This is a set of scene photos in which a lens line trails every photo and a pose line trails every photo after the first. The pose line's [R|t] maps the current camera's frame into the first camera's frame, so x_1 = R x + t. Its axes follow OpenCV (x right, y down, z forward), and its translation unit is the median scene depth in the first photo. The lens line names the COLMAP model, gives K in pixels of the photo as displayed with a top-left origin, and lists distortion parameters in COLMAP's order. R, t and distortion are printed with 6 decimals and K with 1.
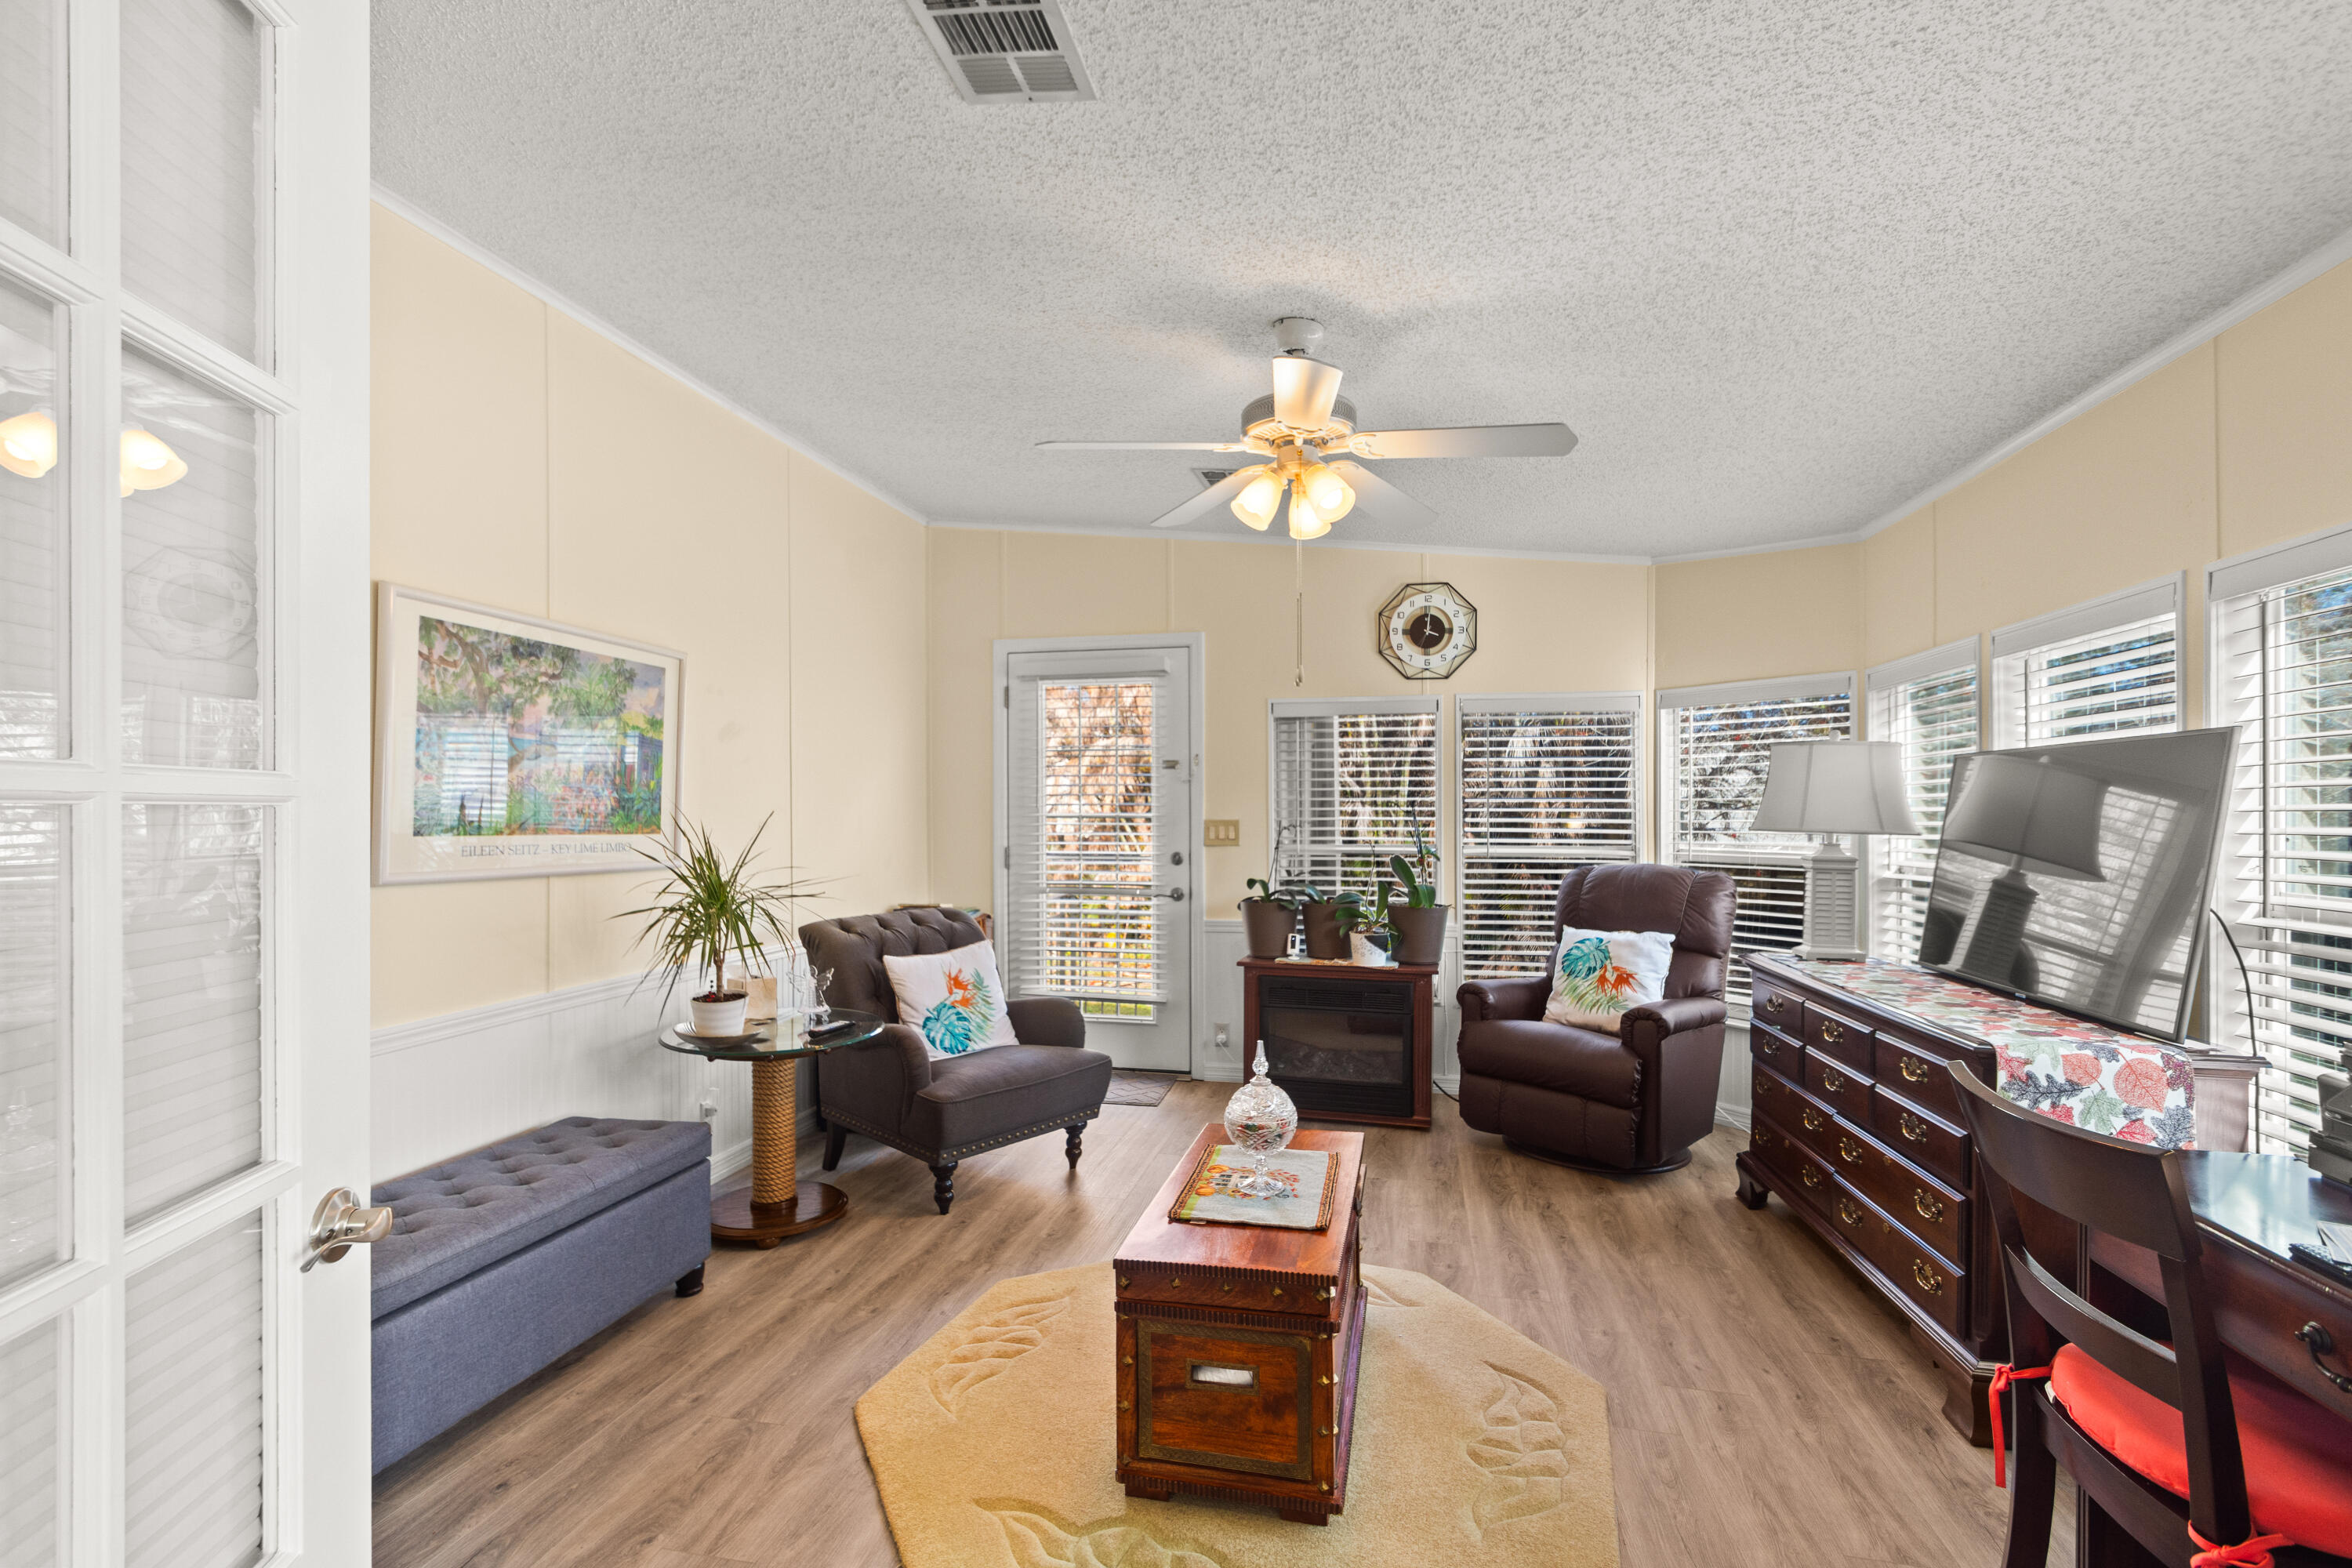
lens RADIAL K [[1061.7, 0, 1175.4], [0, 1061.7, 814.2], [0, 0, 1]] dist [0.001971, 0.000158]
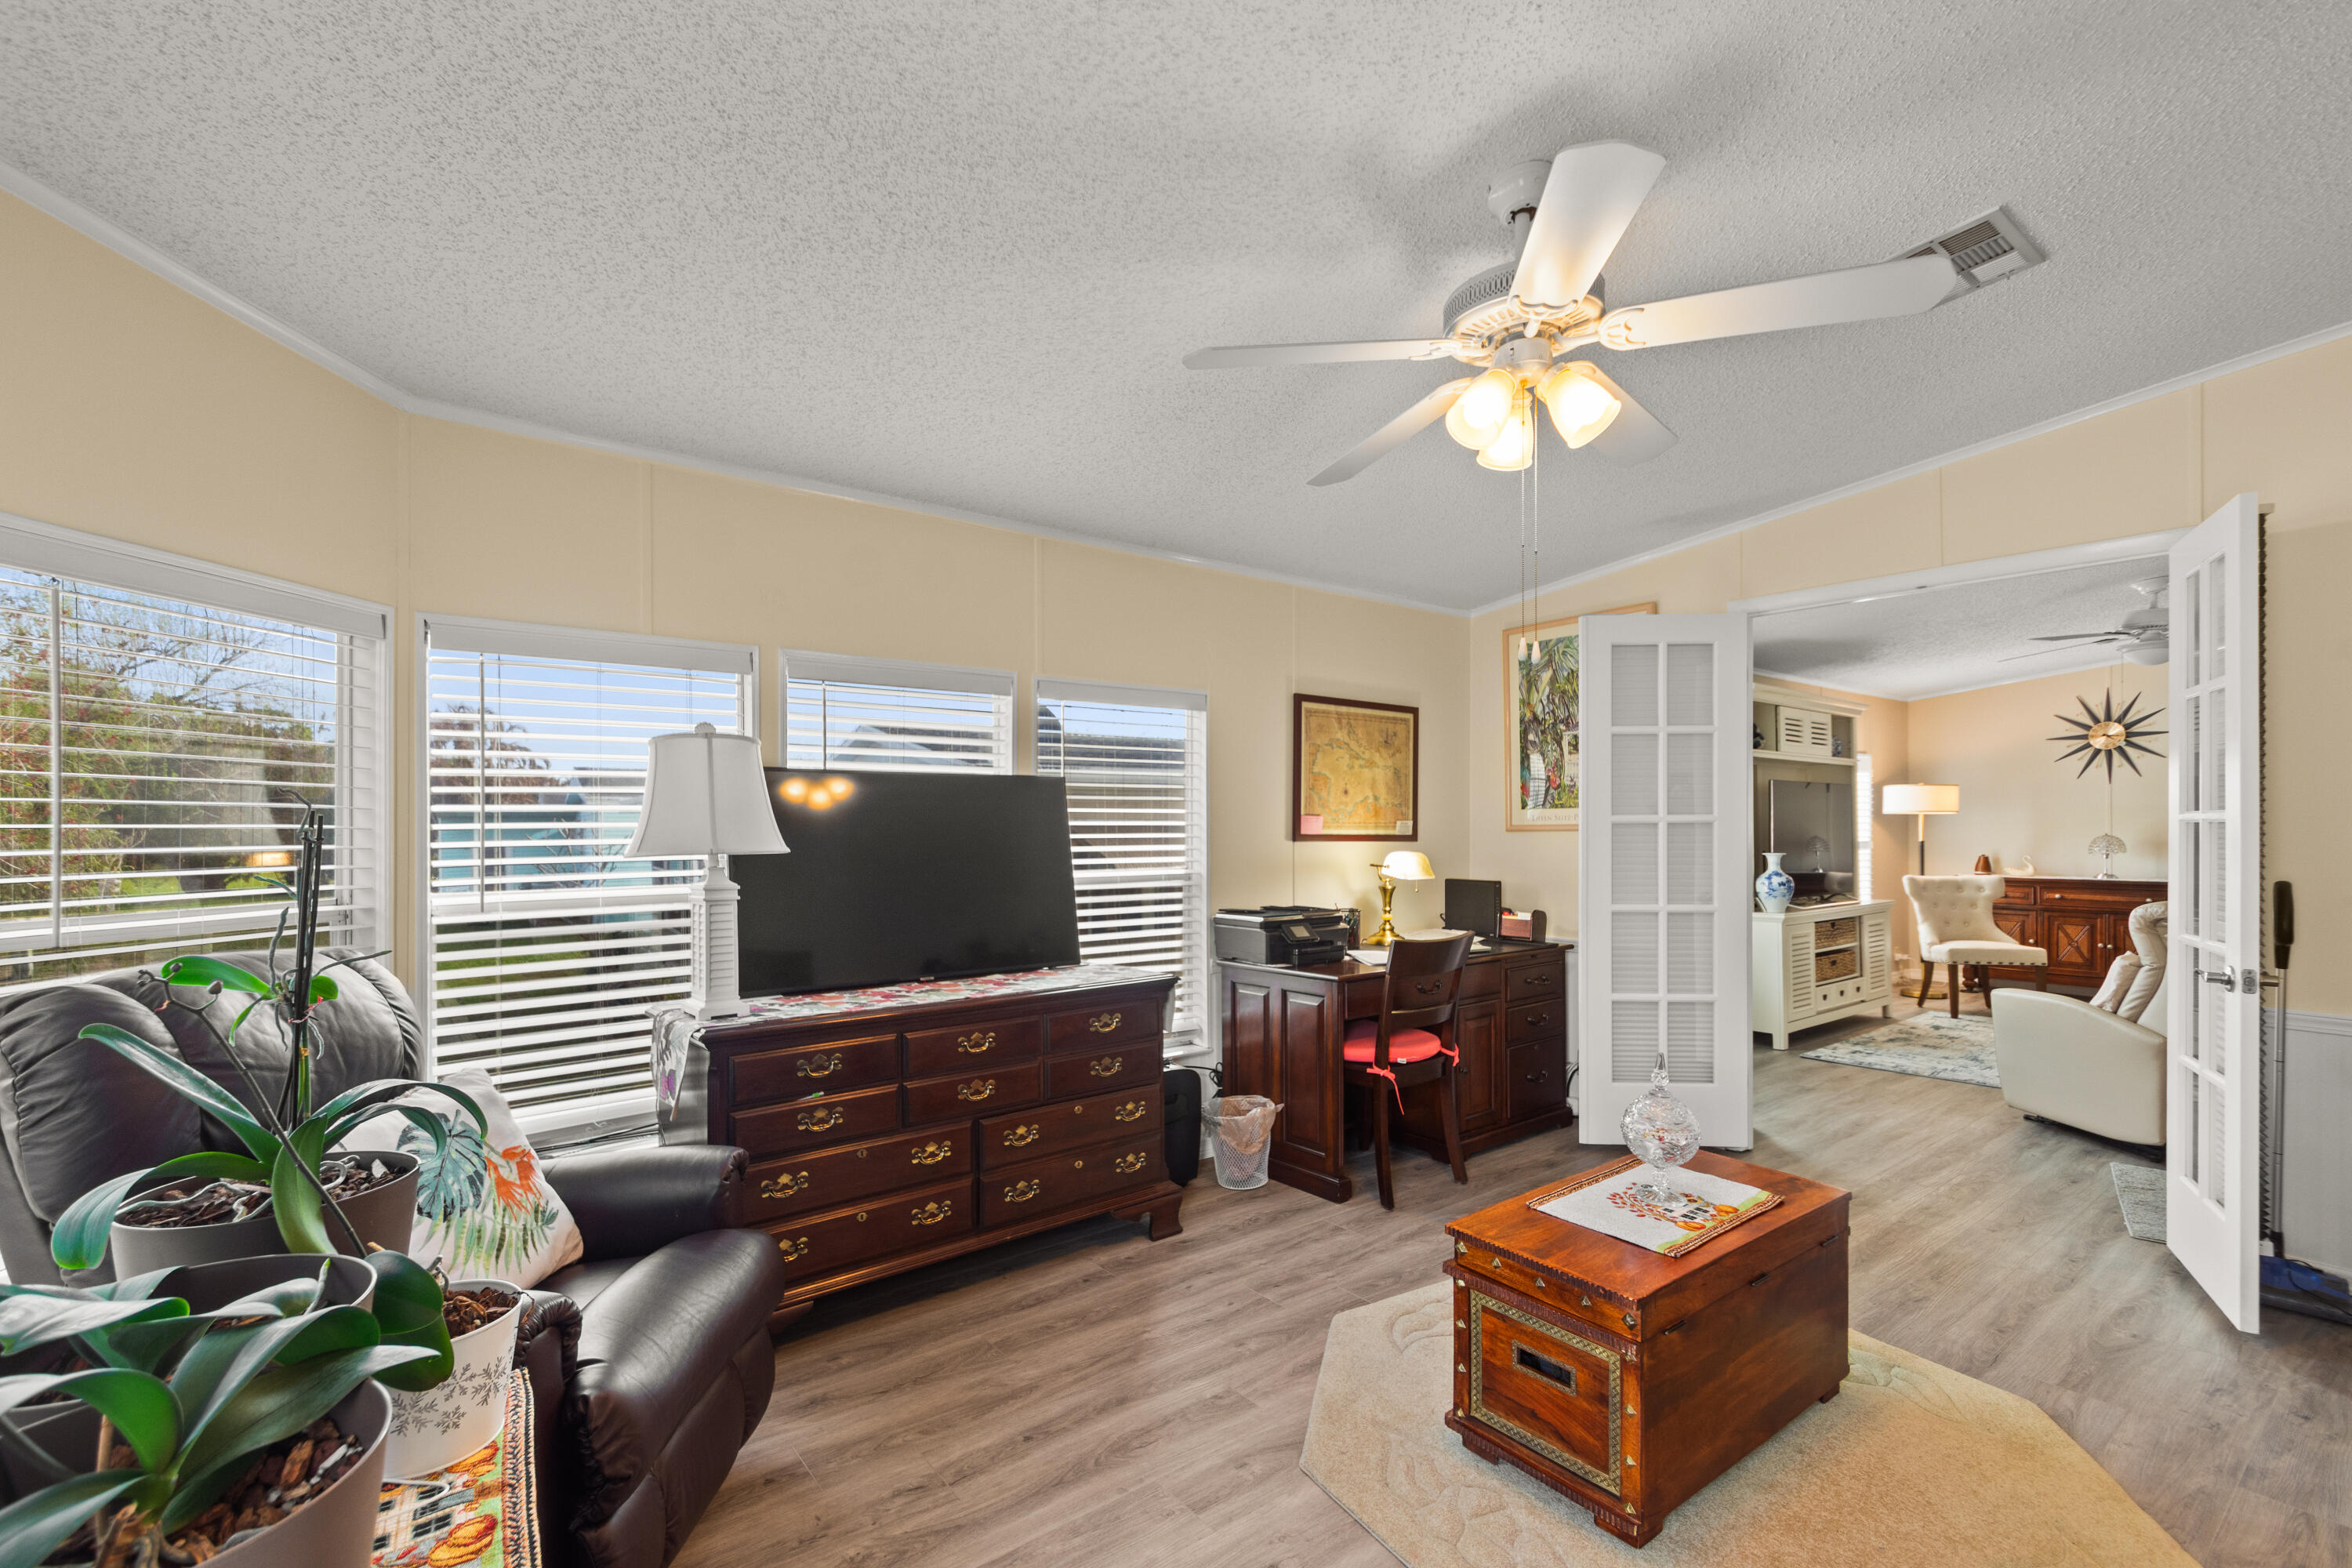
lens RADIAL K [[953.4, 0, 1176.4], [0, 953.4, 813.3], [0, 0, 1]] dist [0.001280, -0.004958]
pose [[-0.747674, 0.012439, 0.663949, -0.126411], [0.002898, 0.999876, -0.015469, -0.002919], [-0.664059, -0.009642, -0.747618, 1.375790]]
